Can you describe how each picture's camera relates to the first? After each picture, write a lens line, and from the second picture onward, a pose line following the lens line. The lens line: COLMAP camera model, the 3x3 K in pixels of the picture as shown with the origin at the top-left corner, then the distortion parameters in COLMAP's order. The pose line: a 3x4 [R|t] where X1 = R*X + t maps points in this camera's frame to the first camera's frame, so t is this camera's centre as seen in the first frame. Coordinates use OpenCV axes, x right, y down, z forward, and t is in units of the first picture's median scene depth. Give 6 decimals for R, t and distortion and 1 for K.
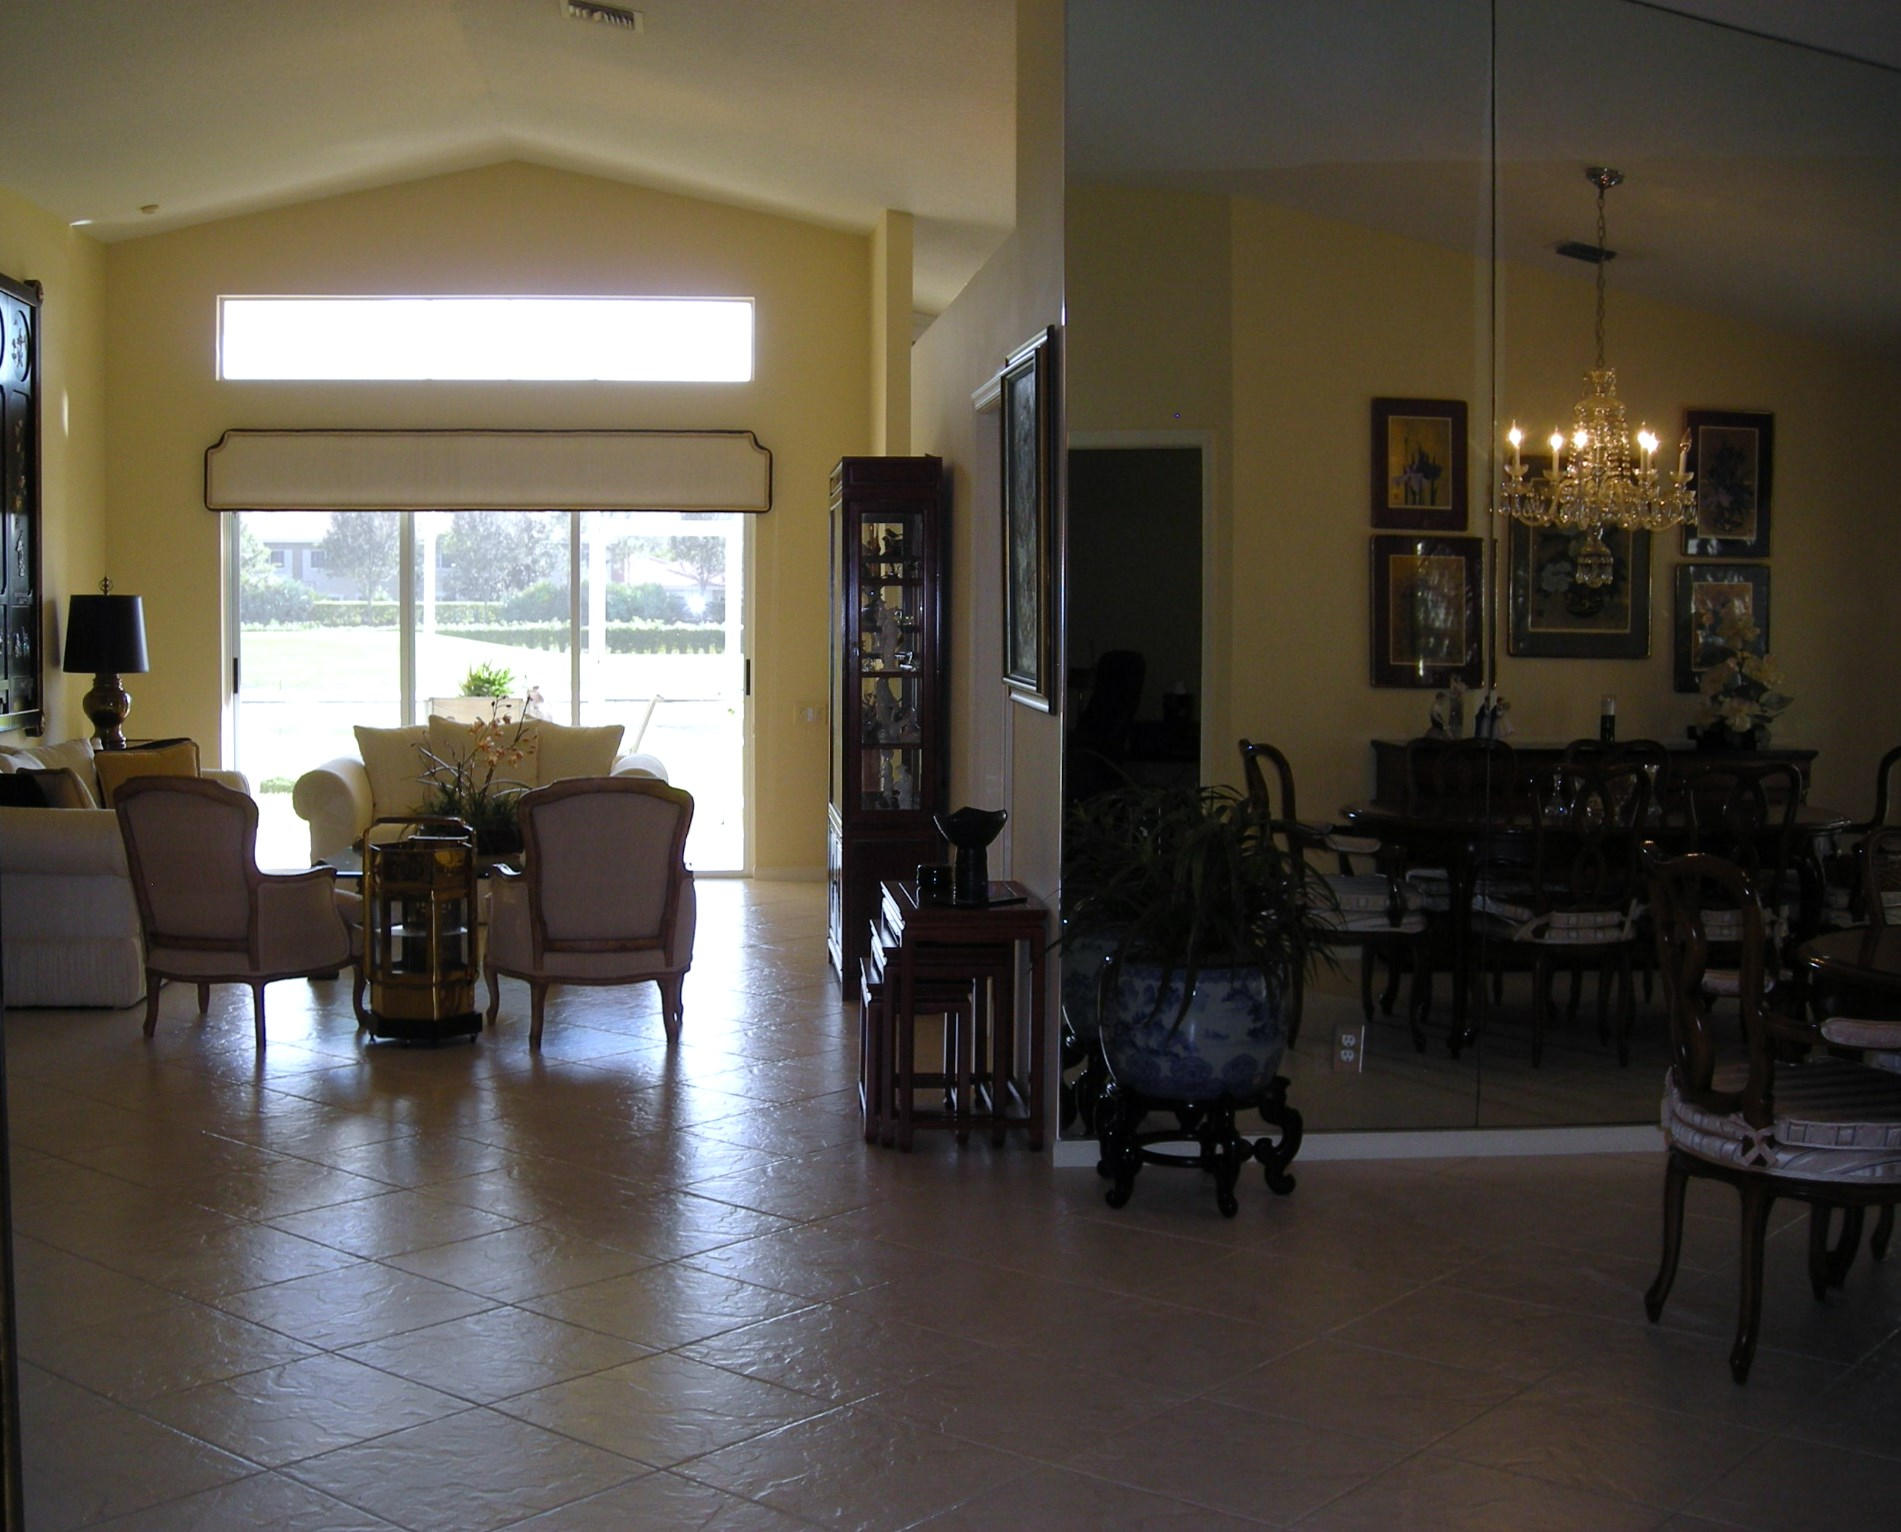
lens RADIAL K [[2239.0, 0, 933.8], [0, 2239.0, 761.8], [0, 0, 1]] dist [-0.185820, 0.000000]
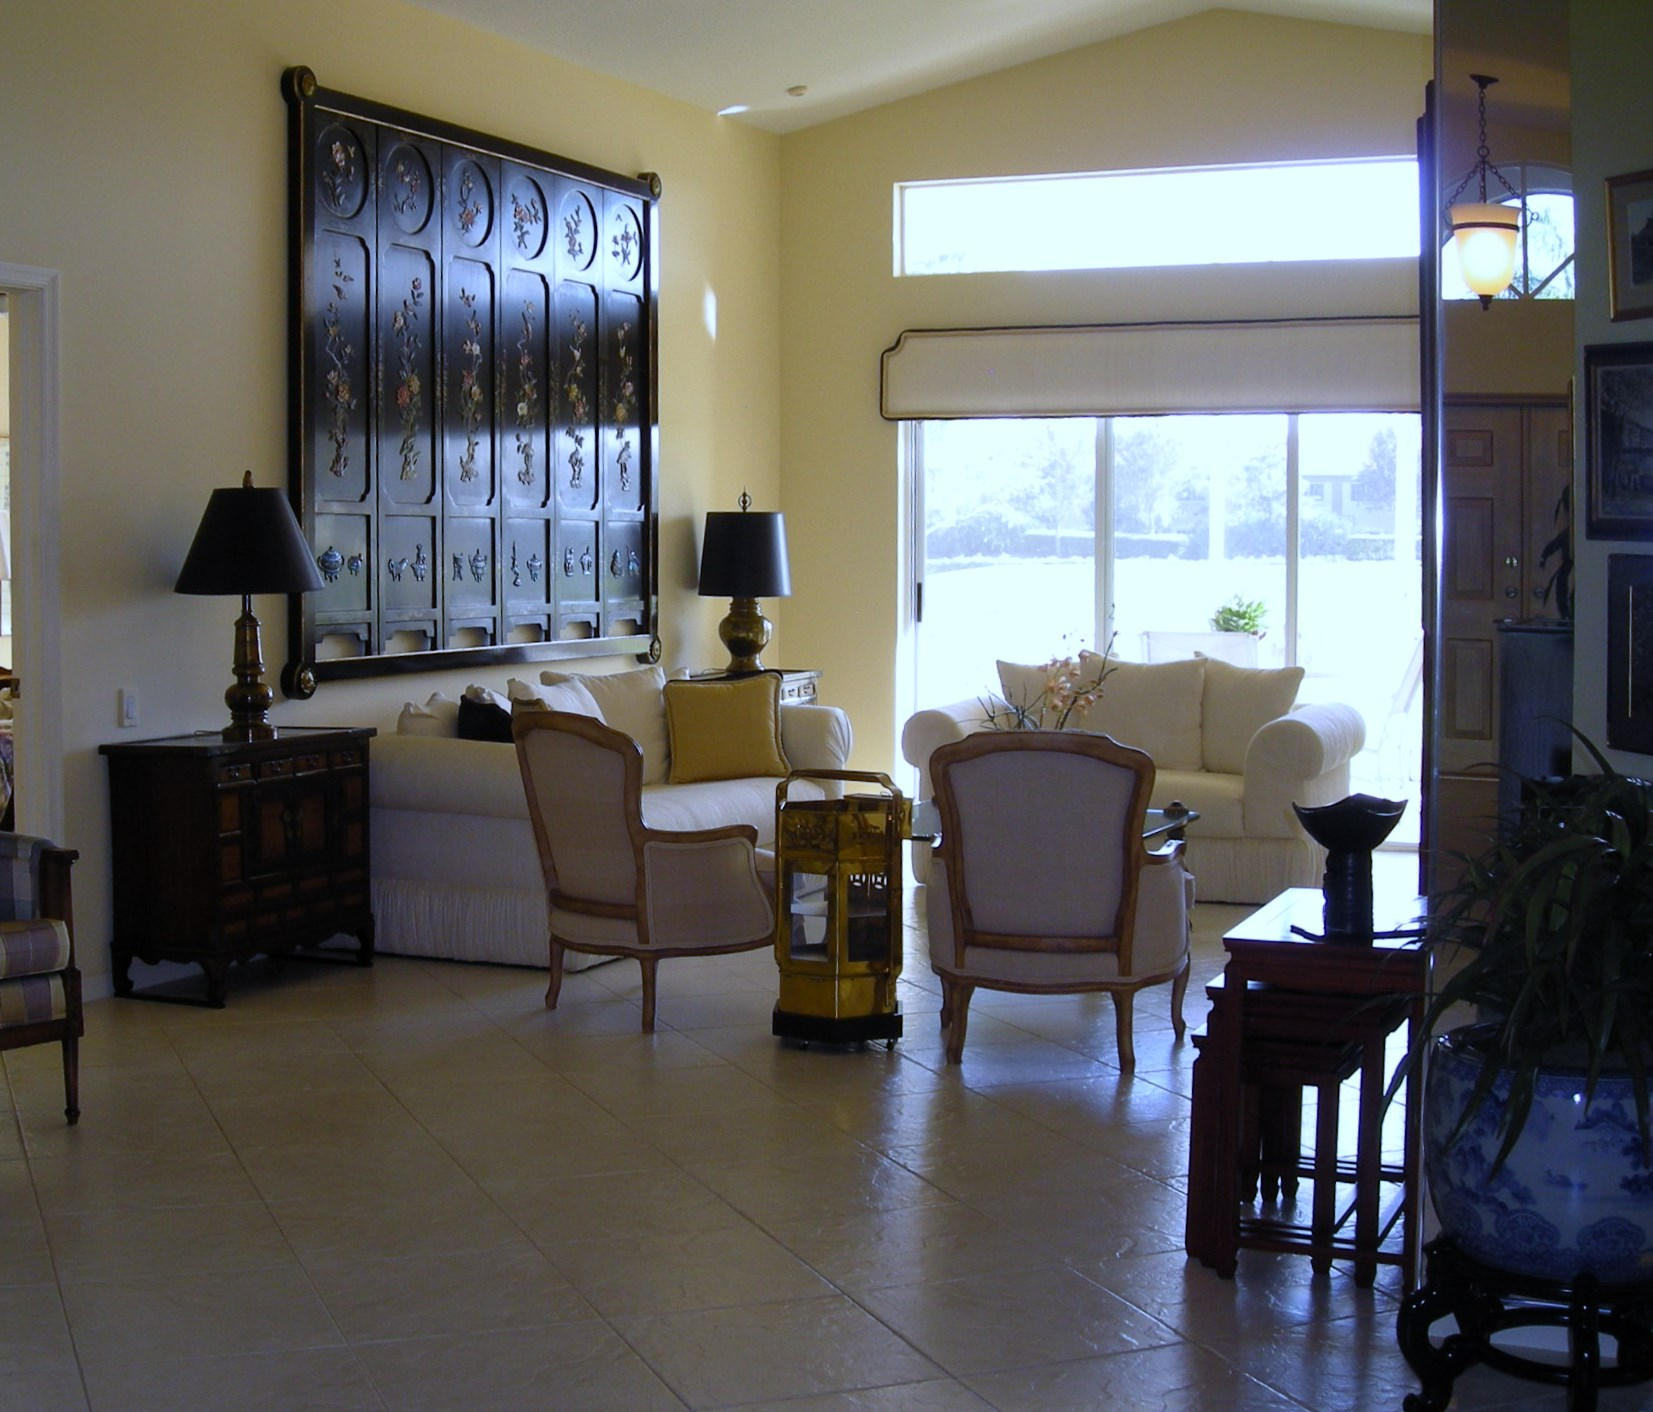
lens RADIAL K [[2280.6, 0, 823.1], [0, 2280.6, 700.5], [0, 0, 1]] dist [-0.189542, 0.000000]
pose [[0.869361, 0.028962, -0.493327, 0.129206], [-0.029018, 0.999550, 0.007545, -0.005414], [0.493324, 0.007756, 0.869811, 0.186921]]
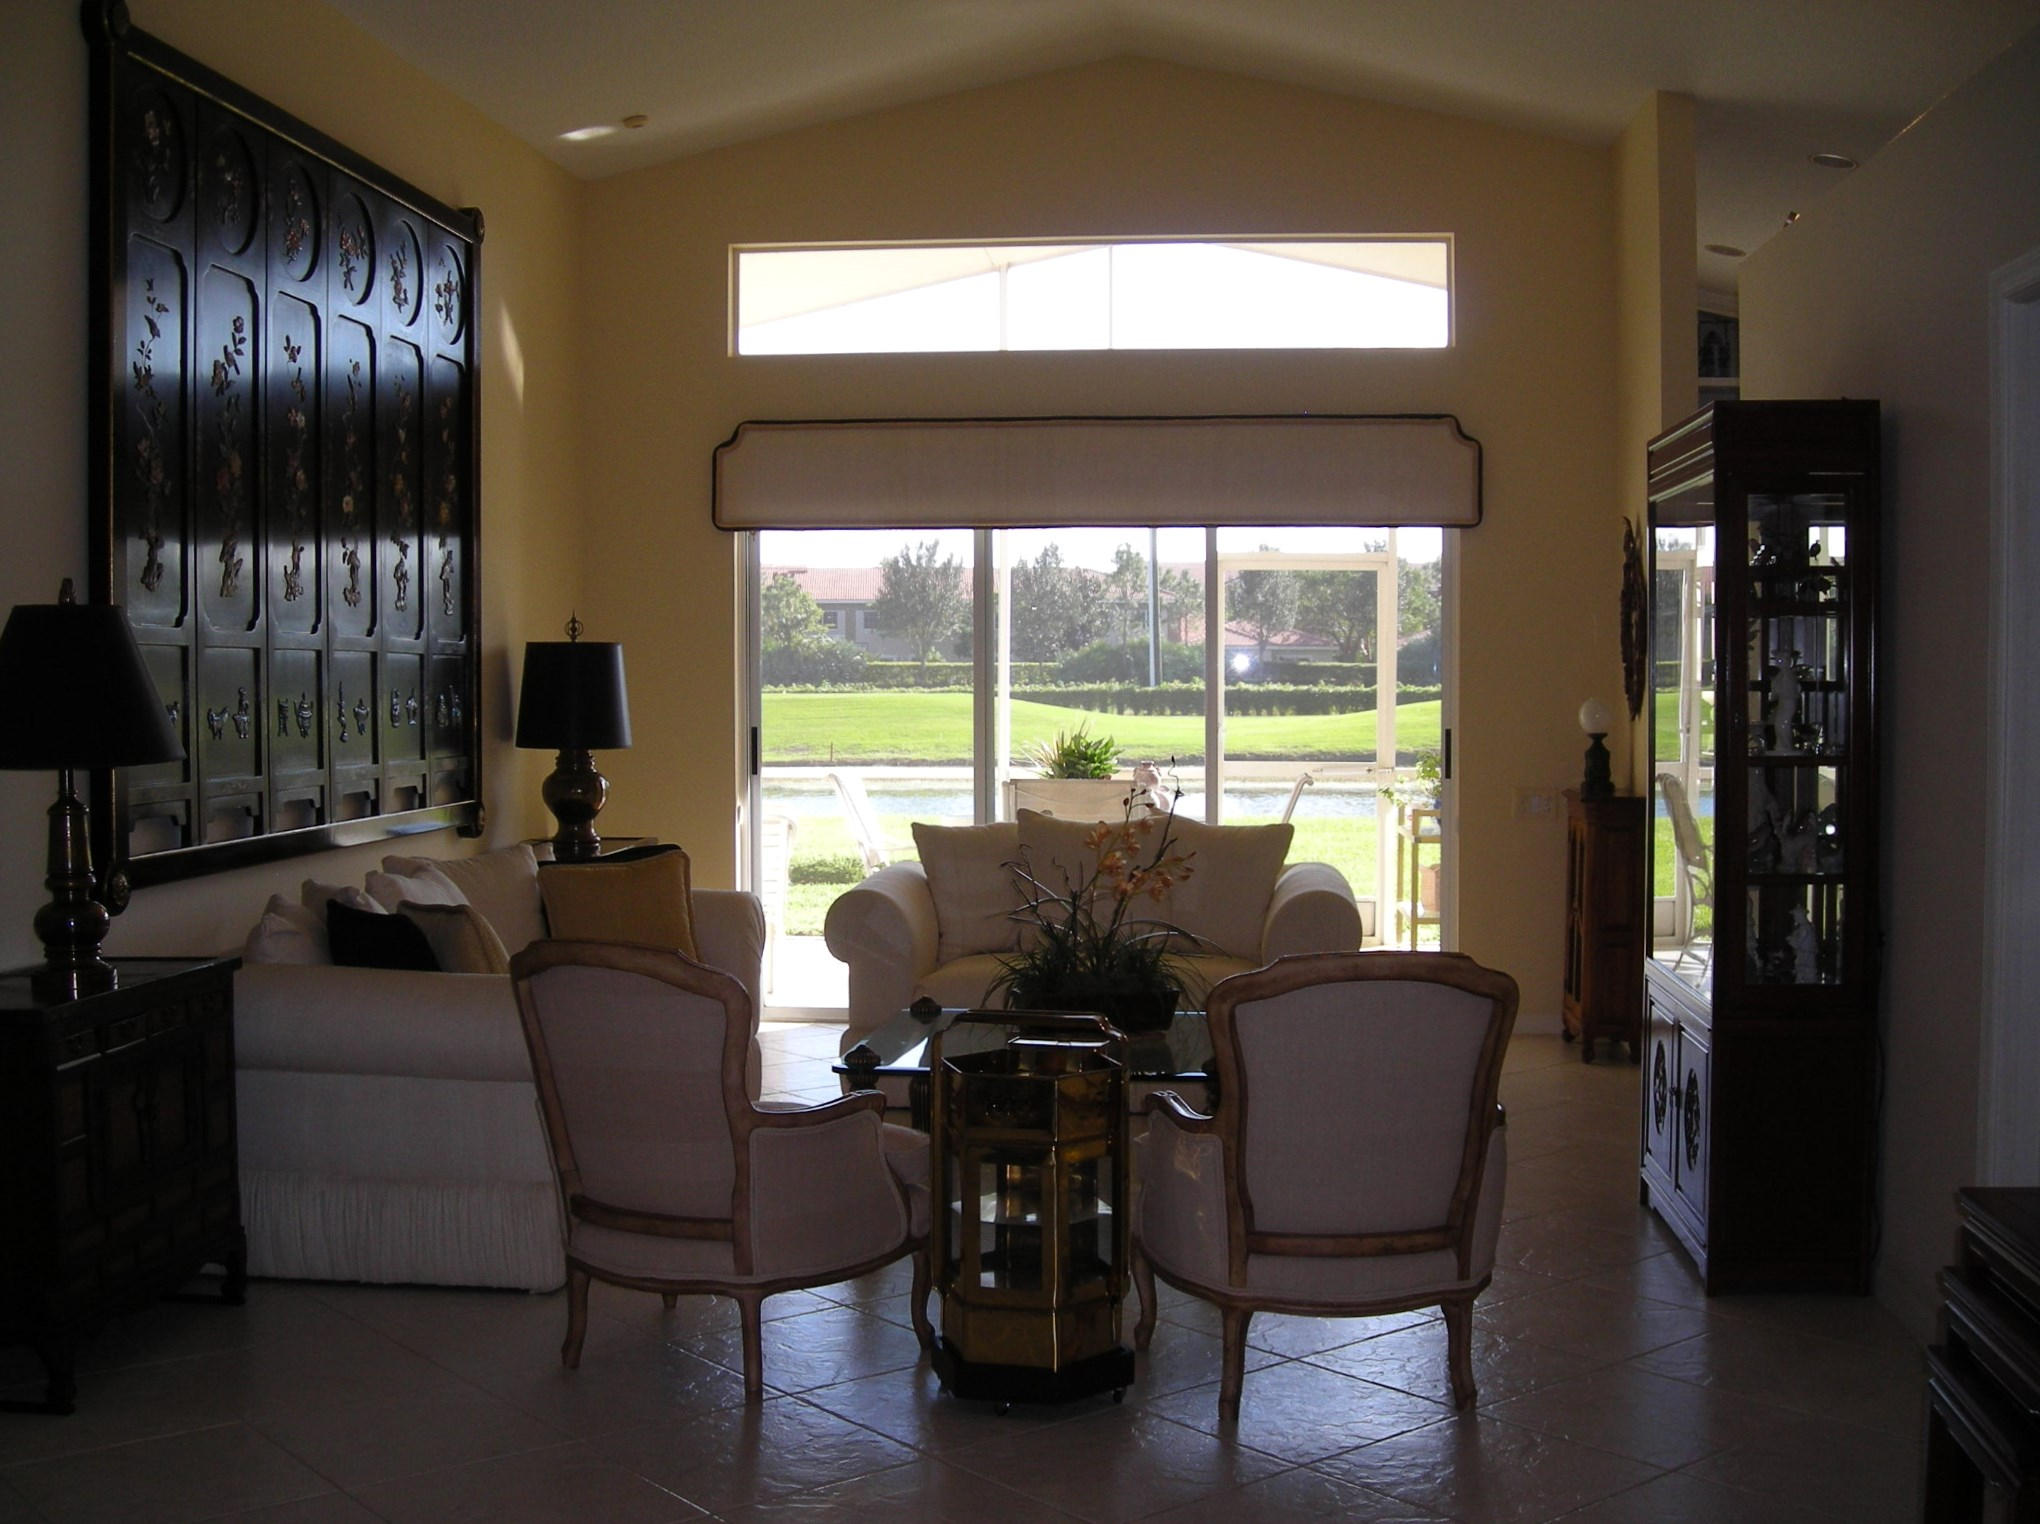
lens RADIAL K [[2252.5, 0, 1006.7], [0, 2252.5, 769.7], [0, 0, 1]] dist [-0.145461, 0.000000]
pose [[0.977612, 0.001024, -0.210414, -0.082313], [-0.006063, 0.999710, -0.023303, -0.017556], [0.210329, 0.024057, 0.977335, 0.304597]]
